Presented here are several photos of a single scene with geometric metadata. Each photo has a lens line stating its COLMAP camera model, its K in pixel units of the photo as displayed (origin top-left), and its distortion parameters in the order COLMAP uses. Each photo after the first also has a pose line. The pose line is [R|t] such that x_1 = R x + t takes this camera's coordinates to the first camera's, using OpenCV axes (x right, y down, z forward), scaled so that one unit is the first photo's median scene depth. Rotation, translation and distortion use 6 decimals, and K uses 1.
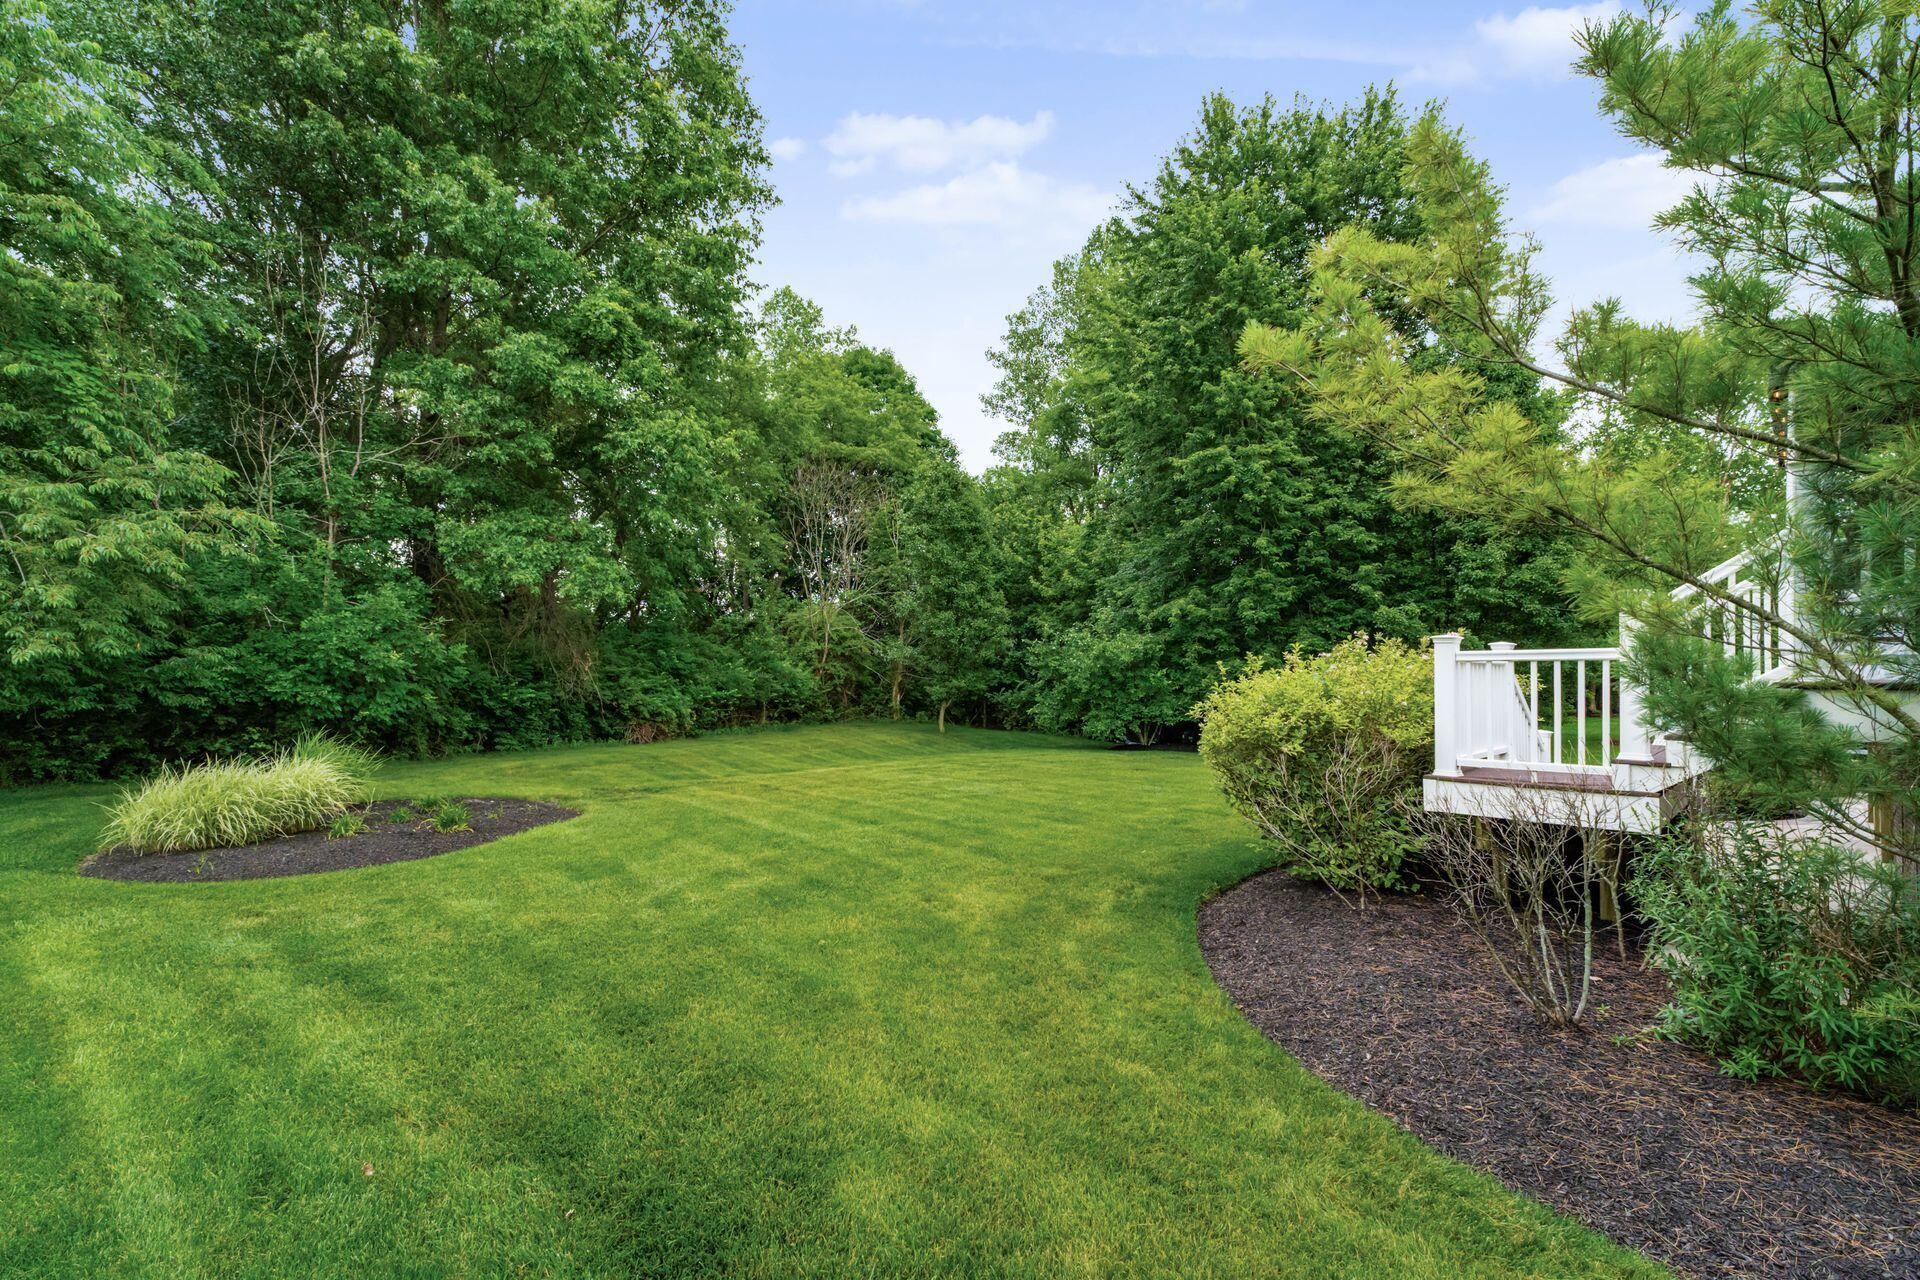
lens RADIAL K [[859.5, 0, 961.0], [0, 859.5, 664.5], [0, 0, 1]] dist [-0.001401, -0.000096]
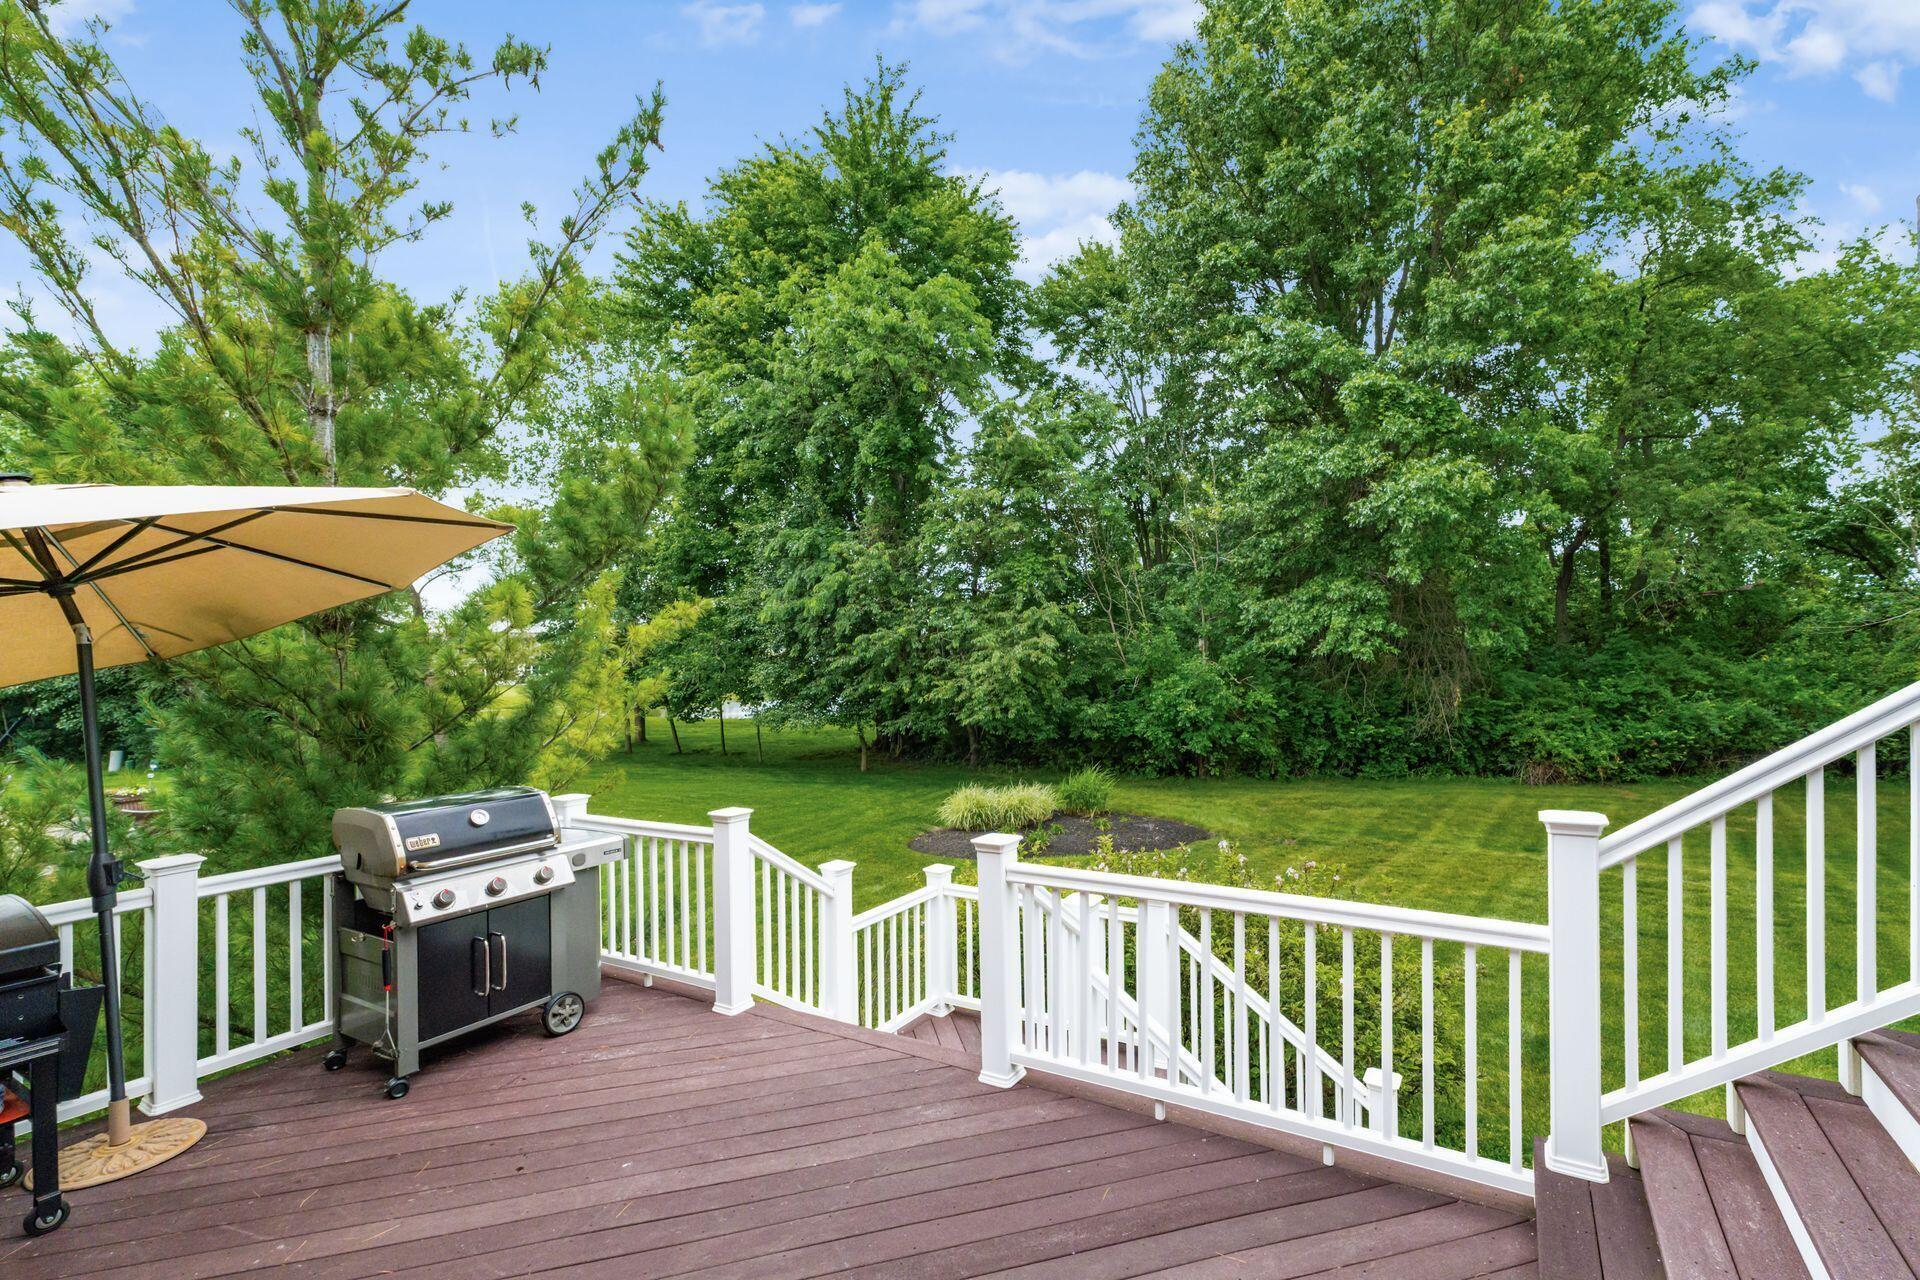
lens RADIAL K [[859.5, 0, 961.0], [0, 859.5, 664.5], [0, 0, 1]] dist [-0.001401, -0.000096]
pose [[0.248205, 0.000373, -0.968707, 0.364832], [0.026025, 0.999636, 0.007054, -0.058984], [0.968358, -0.026961, 0.248105, 0.175572]]
